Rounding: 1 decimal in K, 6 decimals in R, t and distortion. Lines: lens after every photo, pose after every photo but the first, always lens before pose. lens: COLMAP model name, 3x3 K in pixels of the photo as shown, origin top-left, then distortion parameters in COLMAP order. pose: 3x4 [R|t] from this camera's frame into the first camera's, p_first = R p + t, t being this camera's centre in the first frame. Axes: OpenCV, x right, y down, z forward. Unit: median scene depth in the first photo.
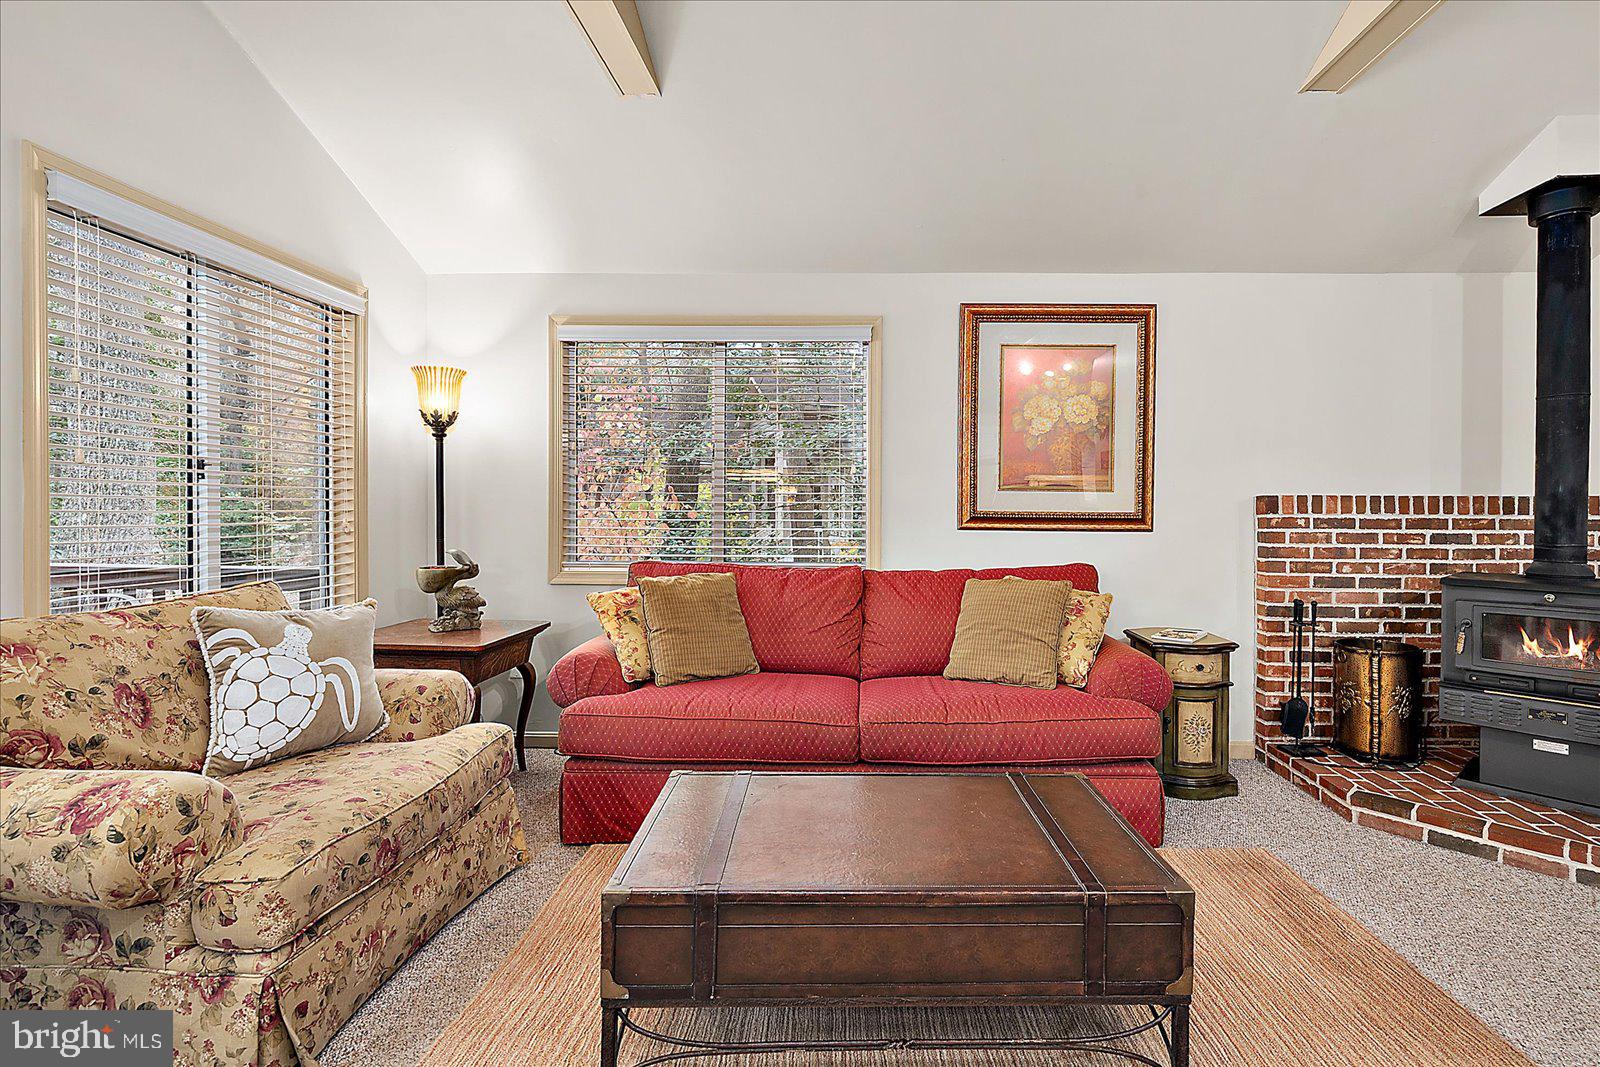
lens RADIAL K [[751.2, 0, 849.8], [0, 751.2, 508.7], [0, 0, 1]] dist [0.001720, -0.000655]
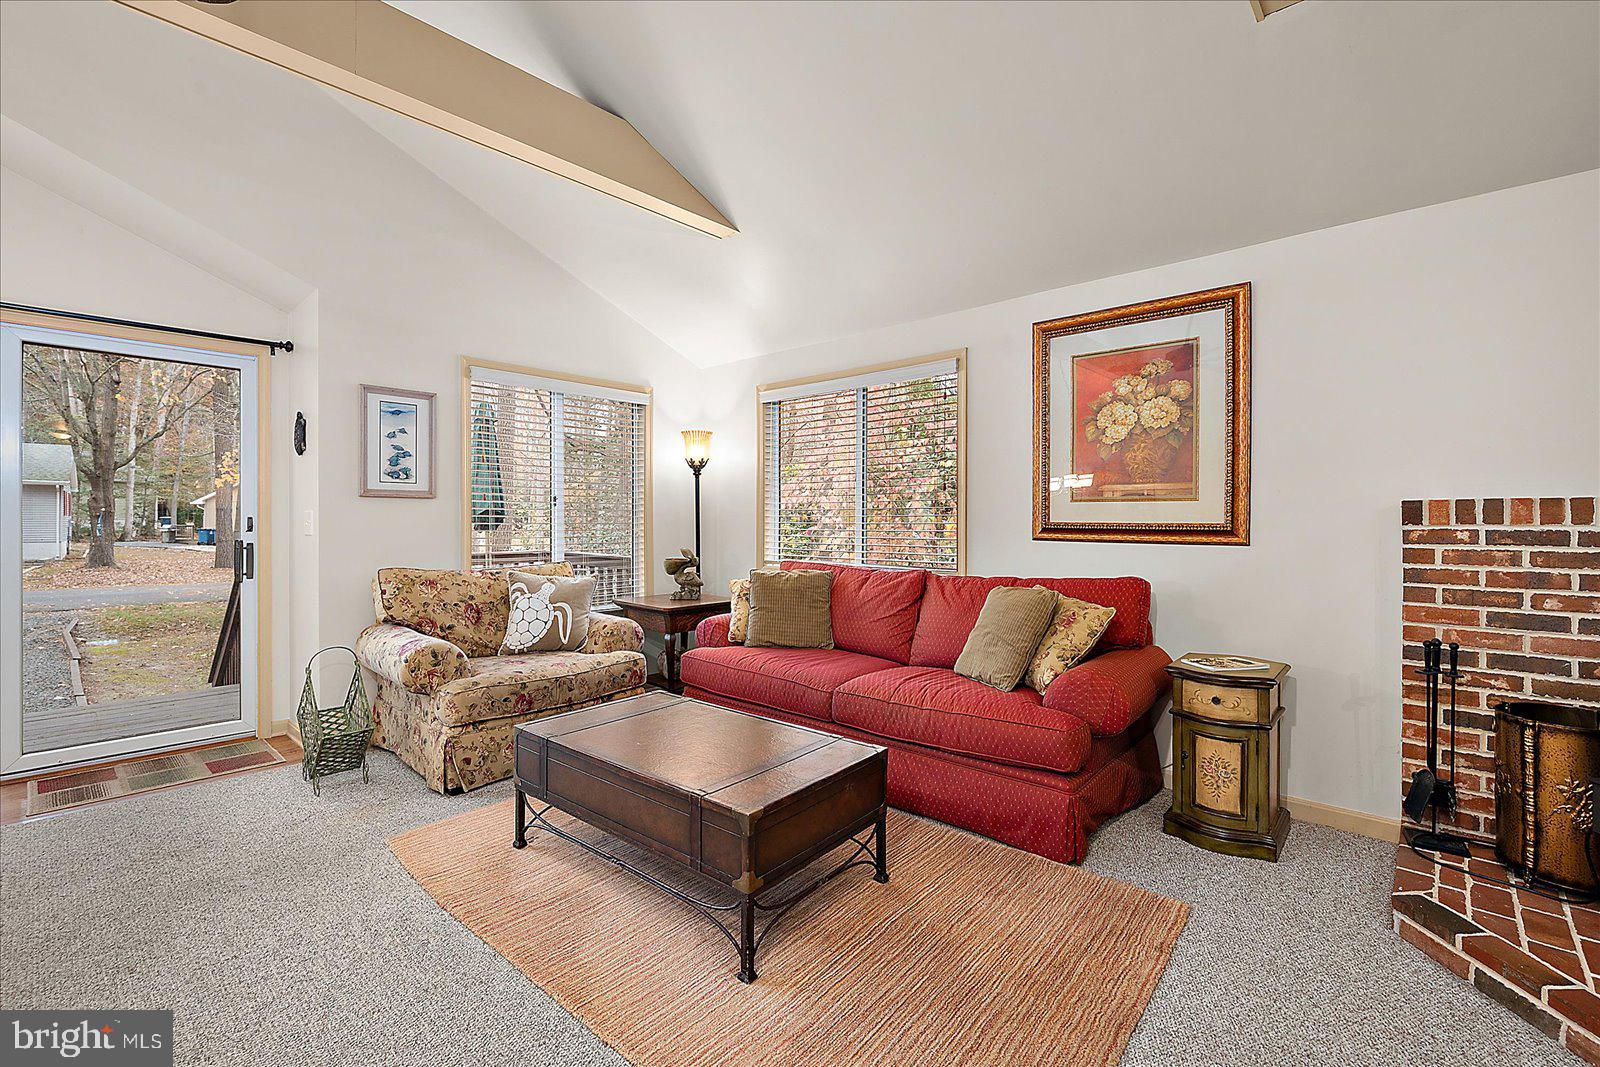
lens RADIAL K [[693.6, 0, 800.4], [0, 693.6, 515.7], [0, 0, 1]] dist [-0.000741, -0.000014]
pose [[0.756365, -0.009351, -0.654083, 0.558429], [0.002818, 0.999935, -0.011037, 0.003760], [0.654144, 0.006505, 0.756342, 0.064303]]
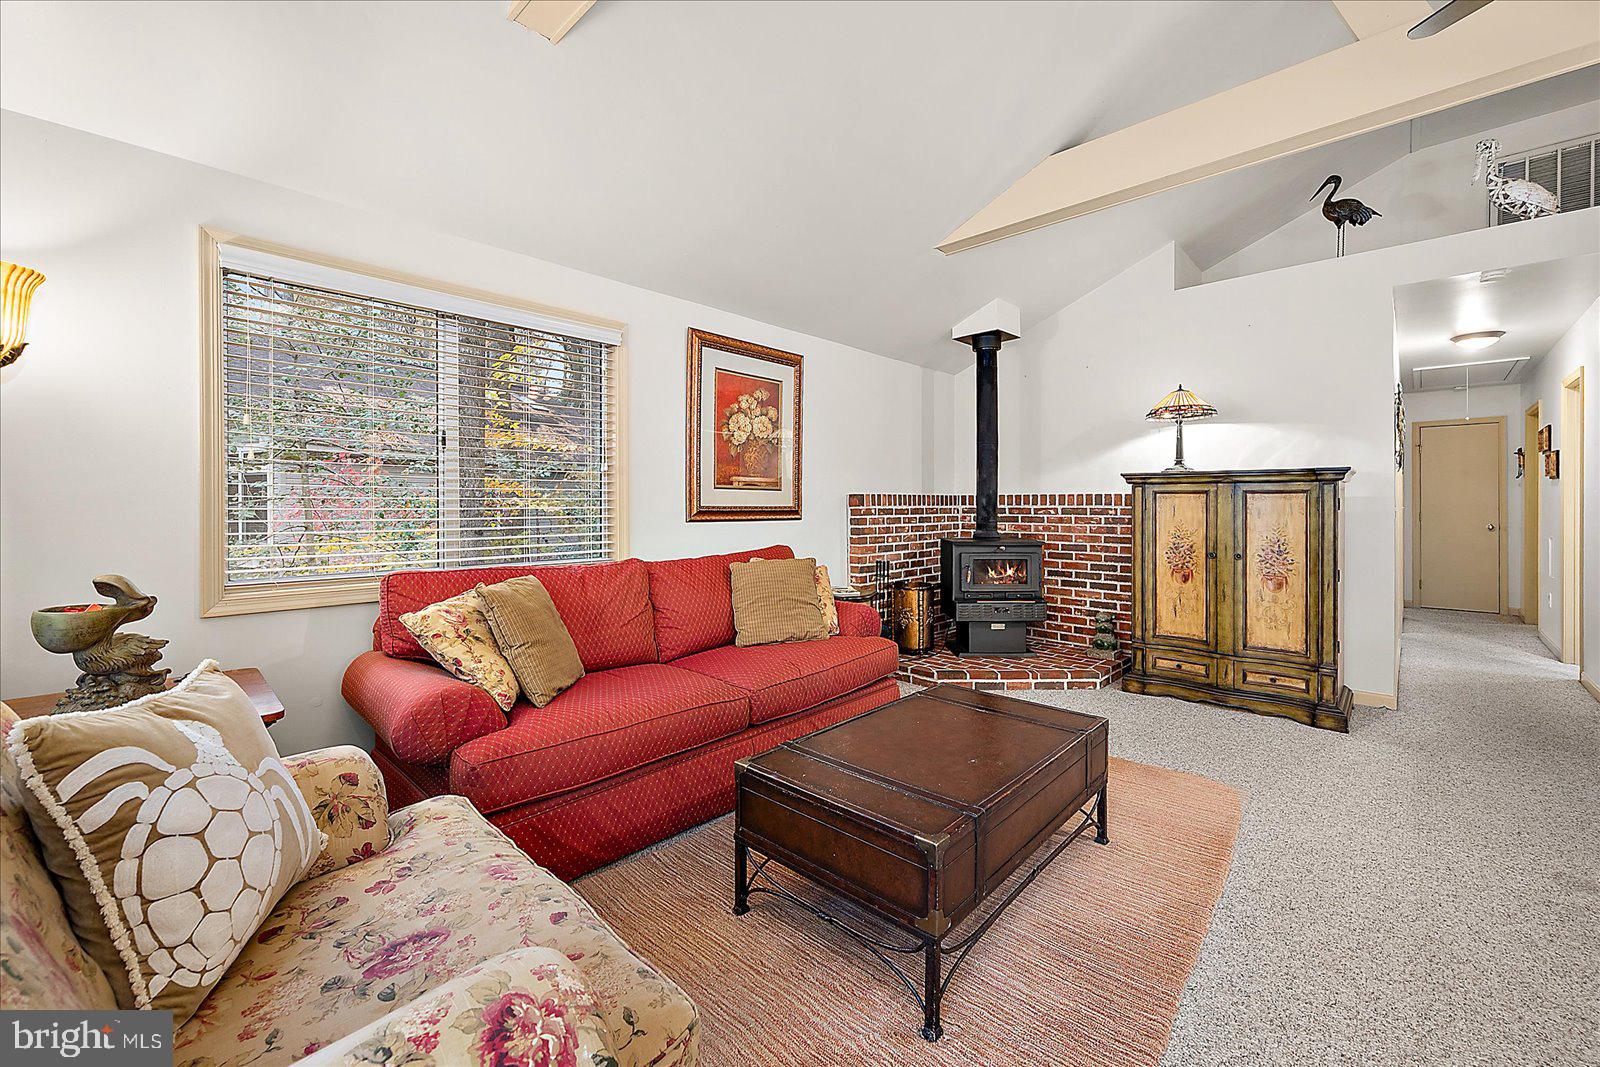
lens RADIAL K [[644.1, 0, 792.6], [0, 644.1, 501.8], [0, 0, 1]] dist [-0.000263, -0.000035]
pose [[0.675758, -0.003917, 0.737113, -0.502971], [0.005147, 0.999987, 0.000596, -0.003523], [-0.737105, 0.003392, 0.675769, 0.220914]]
